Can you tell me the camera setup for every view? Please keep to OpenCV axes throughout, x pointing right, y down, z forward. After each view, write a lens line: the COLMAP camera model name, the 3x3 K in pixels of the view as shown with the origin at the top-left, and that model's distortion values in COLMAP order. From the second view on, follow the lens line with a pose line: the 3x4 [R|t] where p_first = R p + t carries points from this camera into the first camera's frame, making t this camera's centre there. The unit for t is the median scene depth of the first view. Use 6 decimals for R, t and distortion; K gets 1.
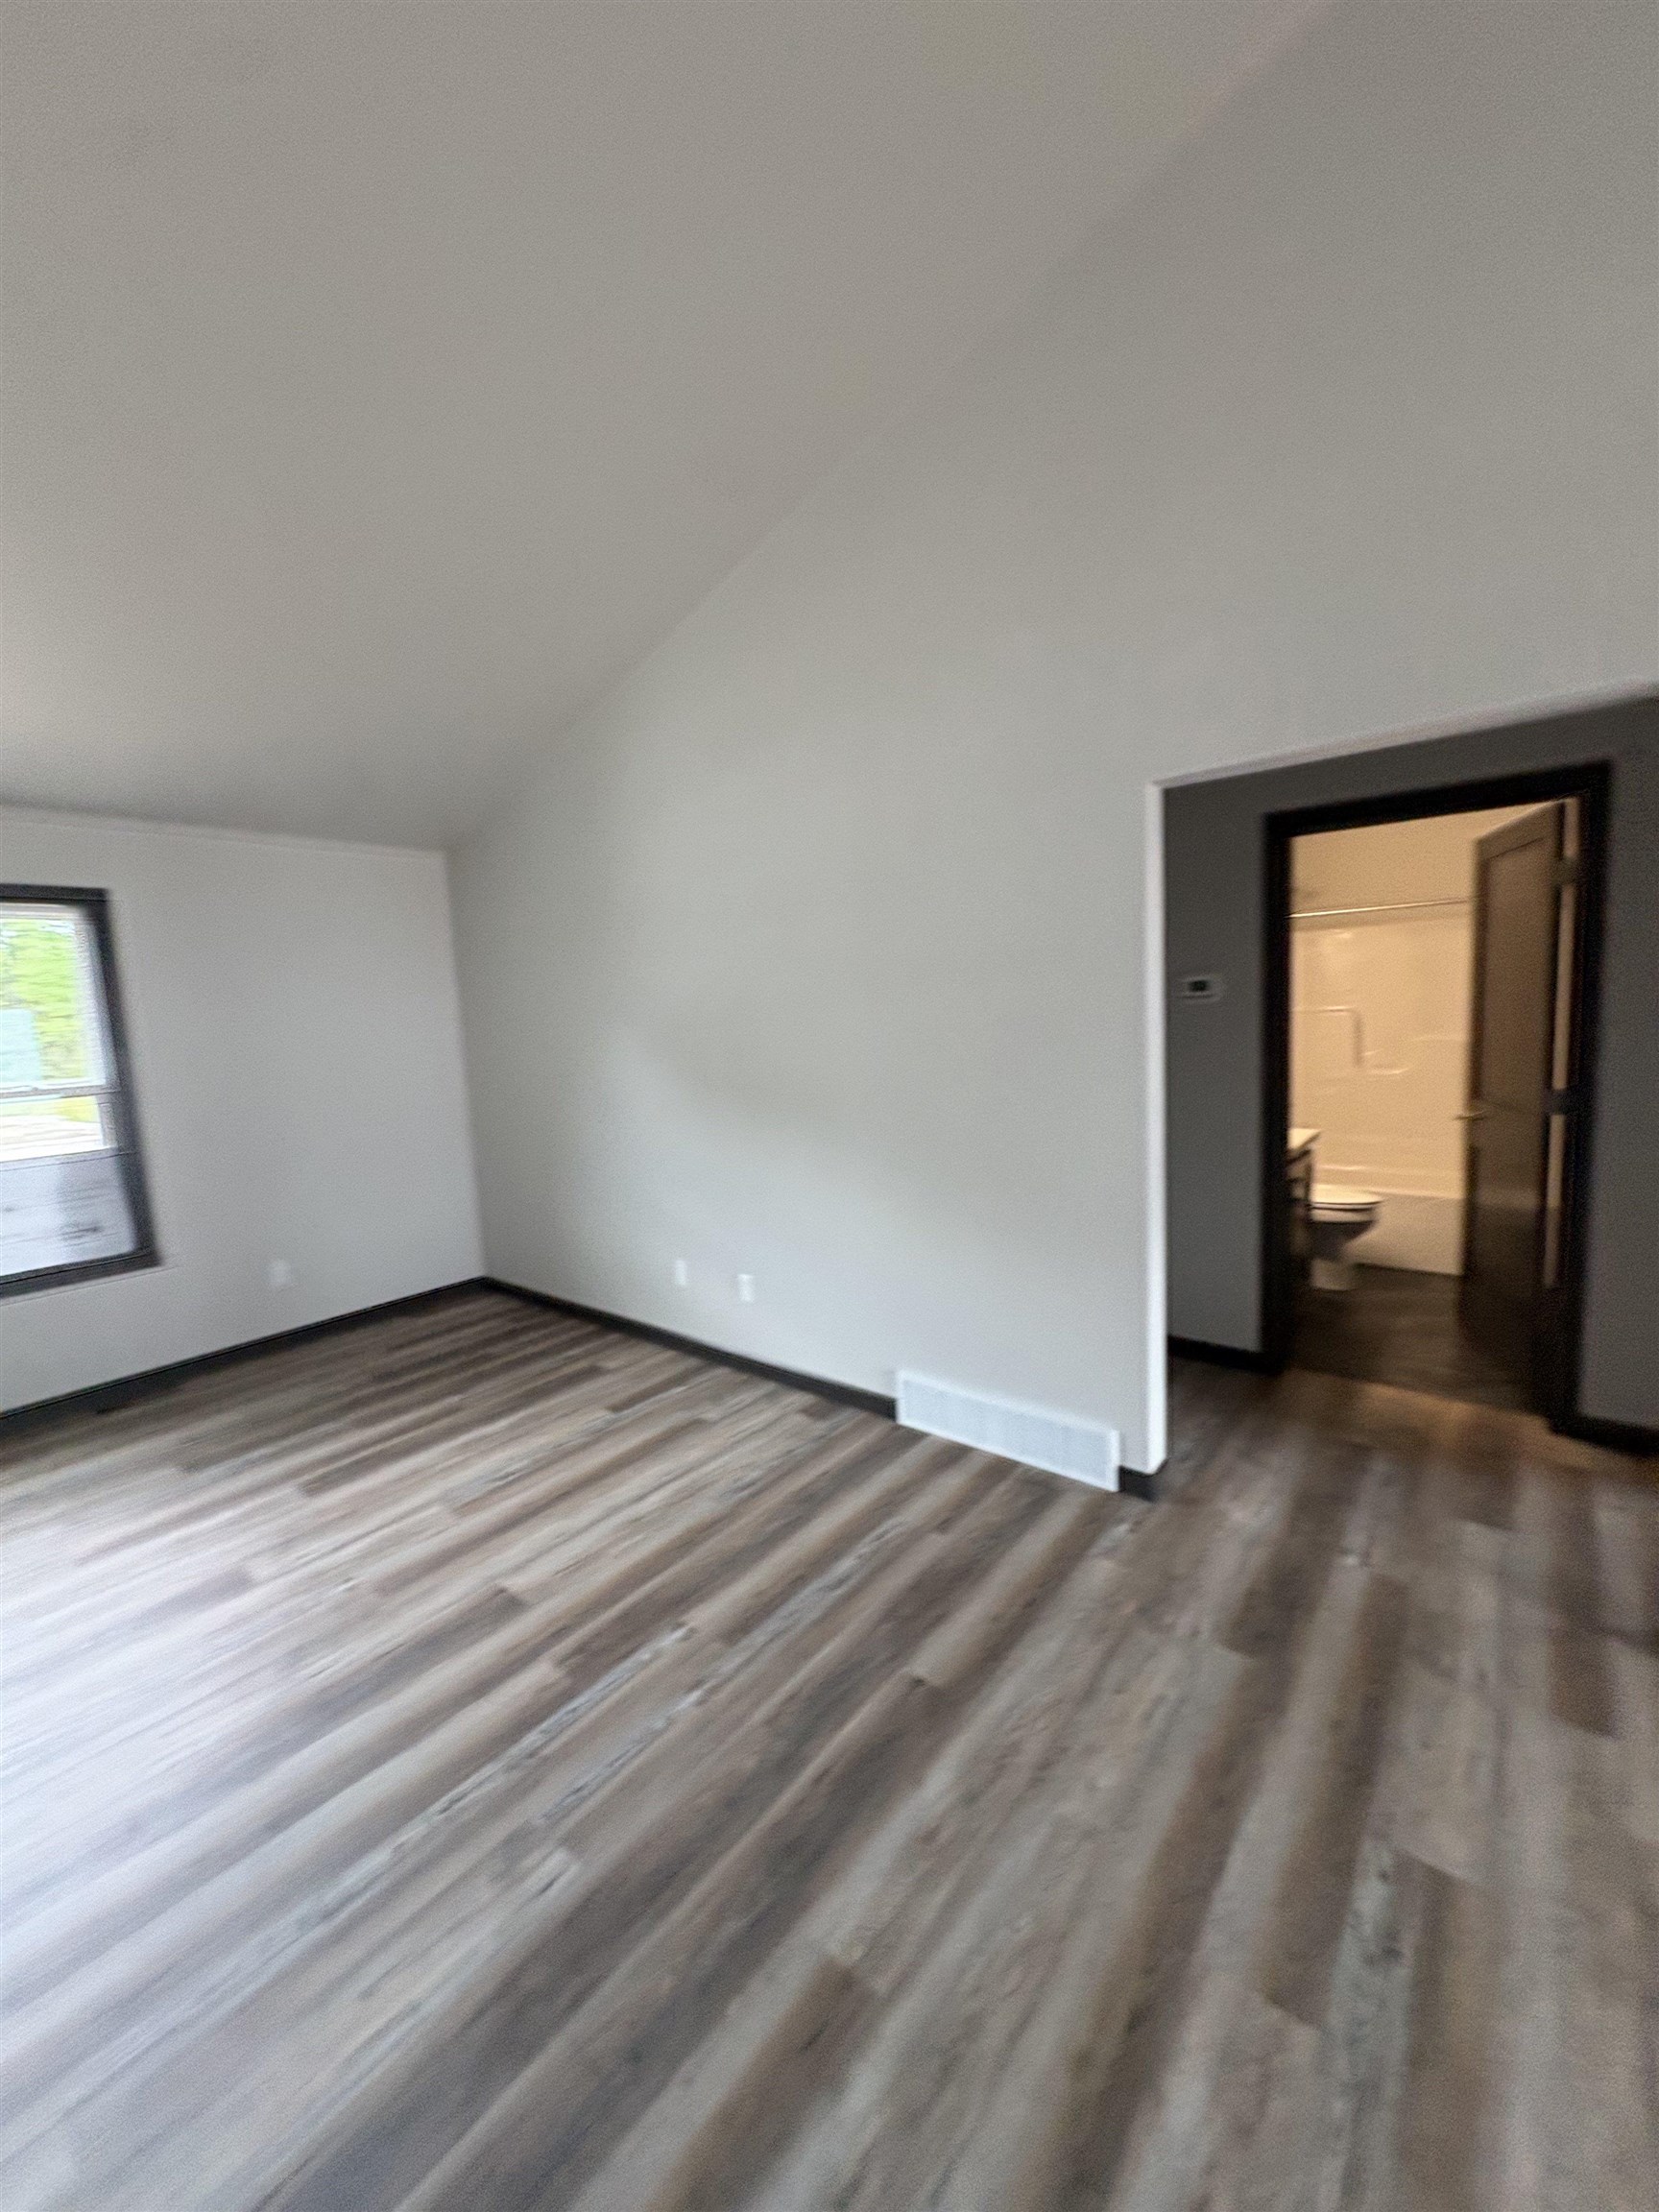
lens RADIAL K [[884.9, 0, 839.7], [0, 884.9, 1119.3], [0, 0, 1]] dist [0.001653, -0.000299]
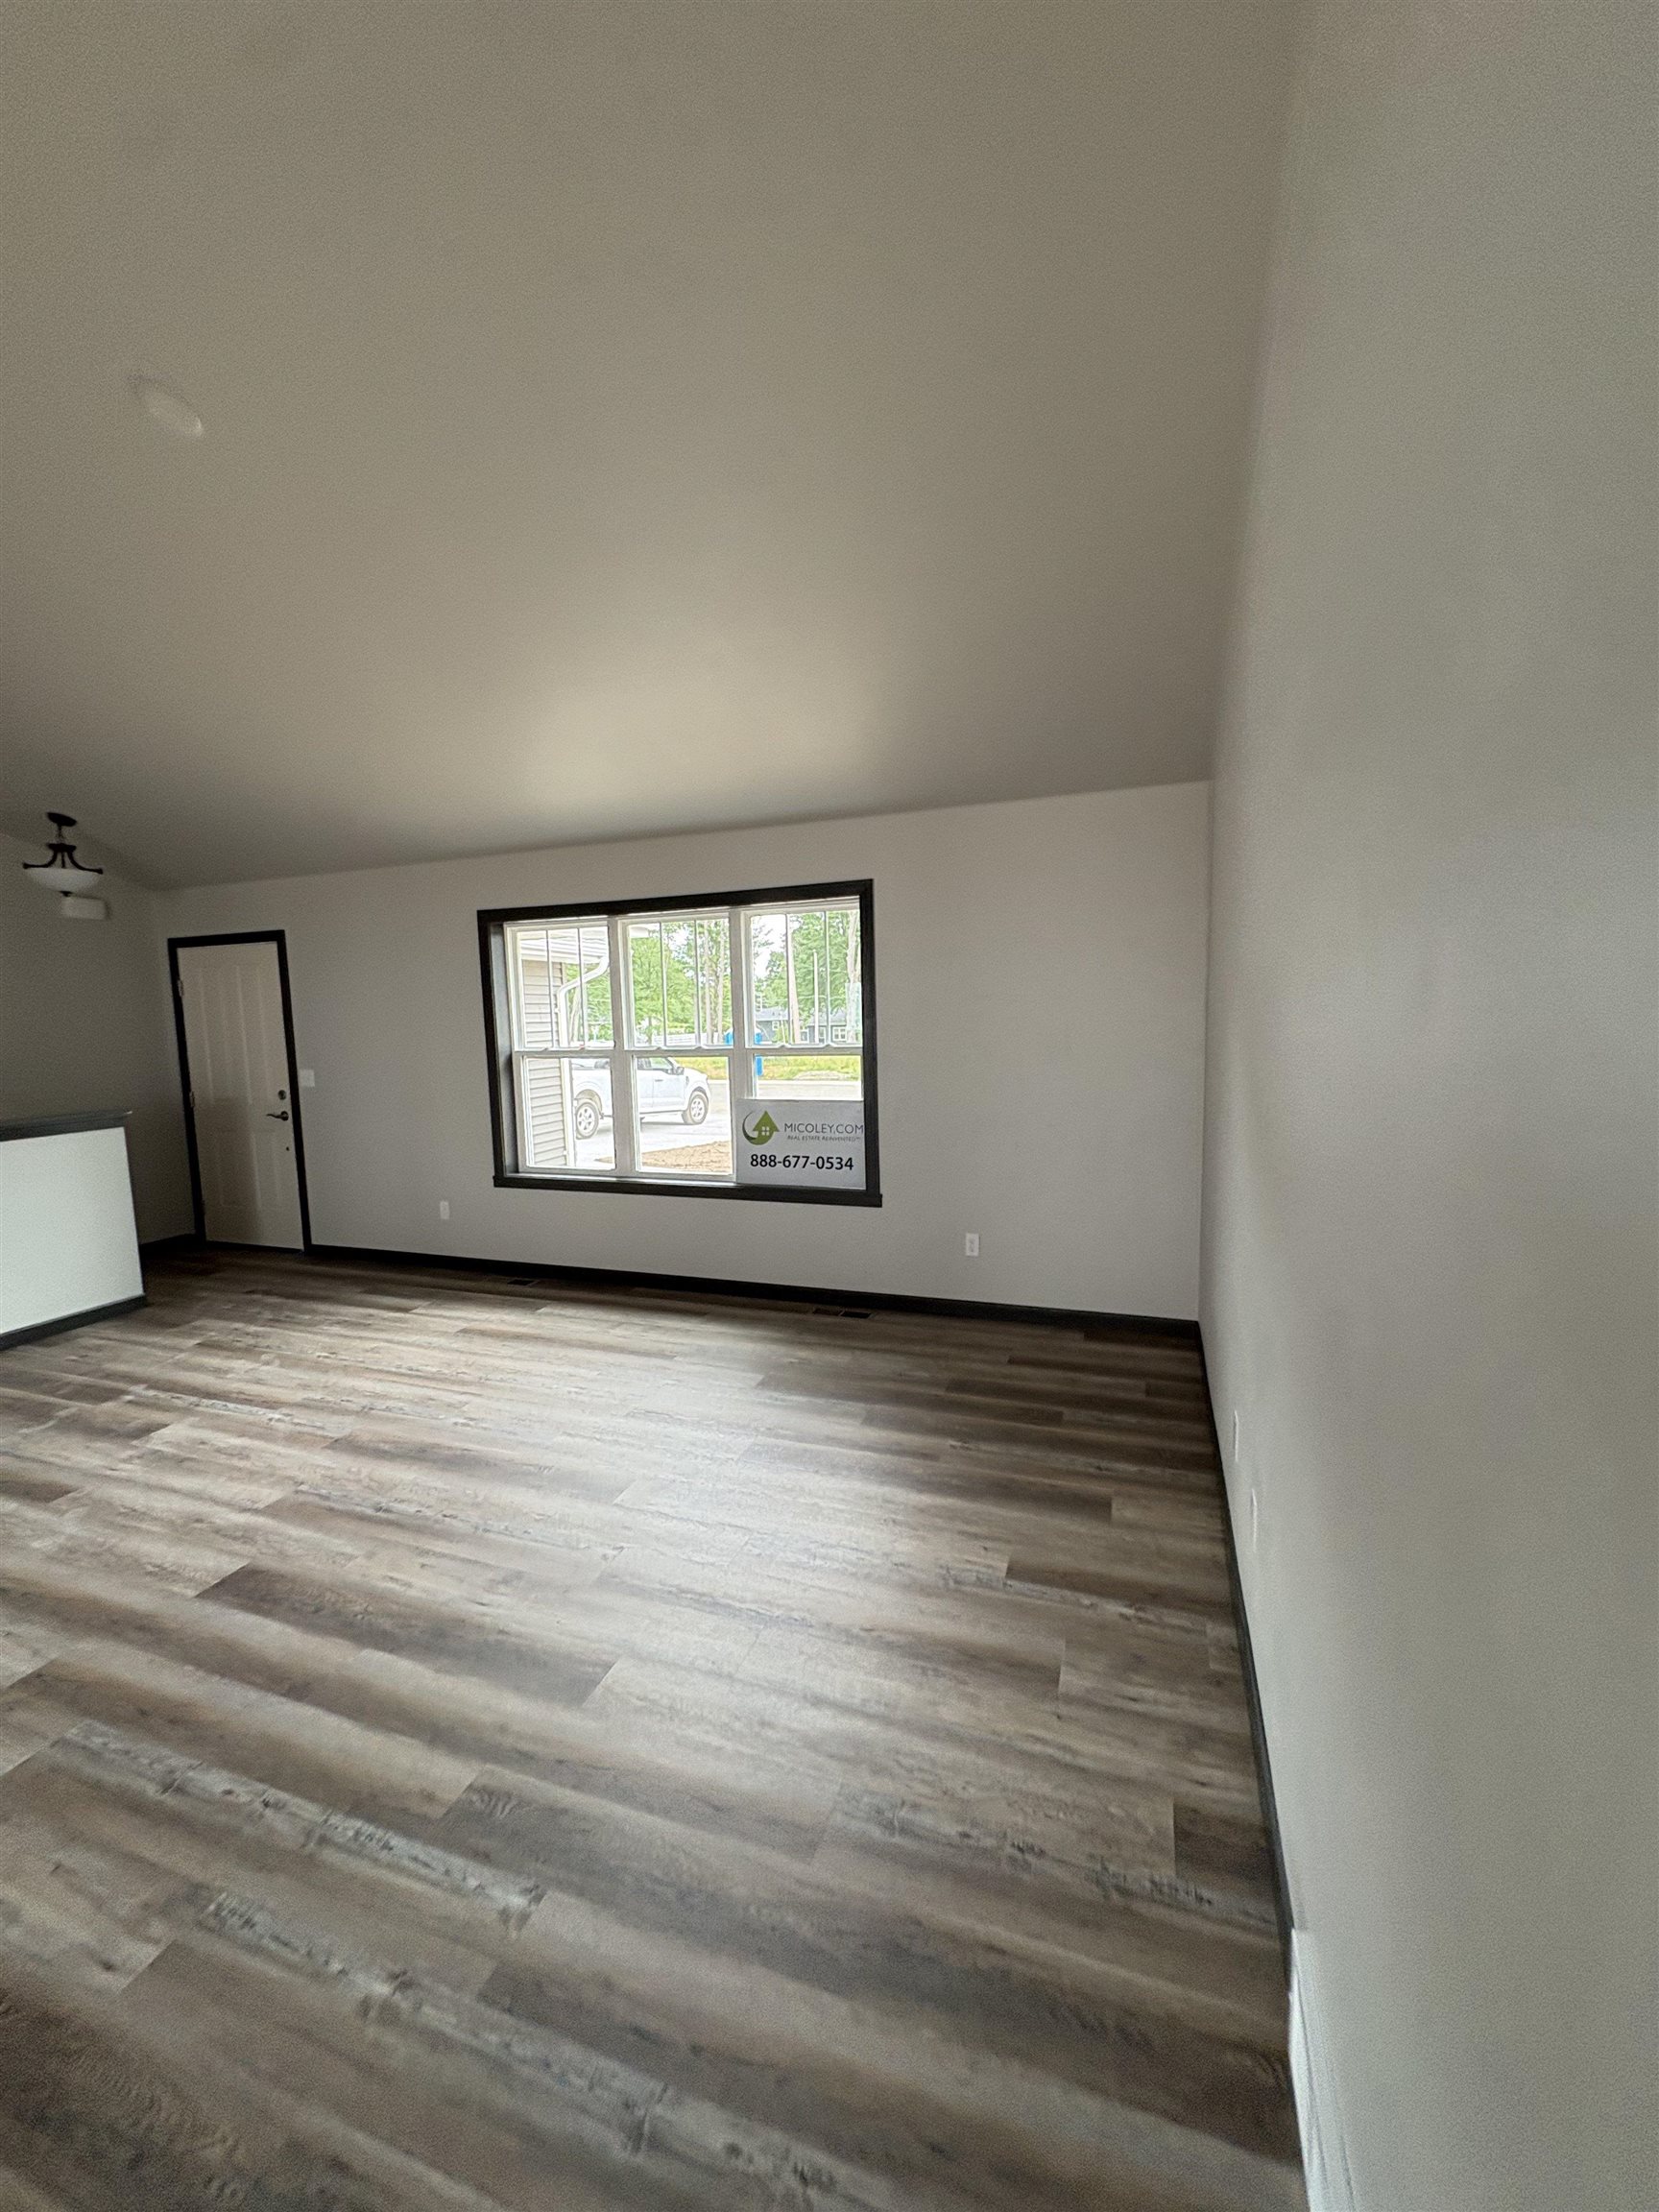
lens RADIAL K [[884.9, 0, 831.7], [0, 884.9, 1105.8], [0, 0, 1]] dist [0.001653, -0.000299]
pose [[0.322857, 0.134883, -0.936787, 0.293590], [-0.110976, 0.988360, 0.104062, -0.084530], [0.939919, 0.070363, 0.334068, 0.607083]]
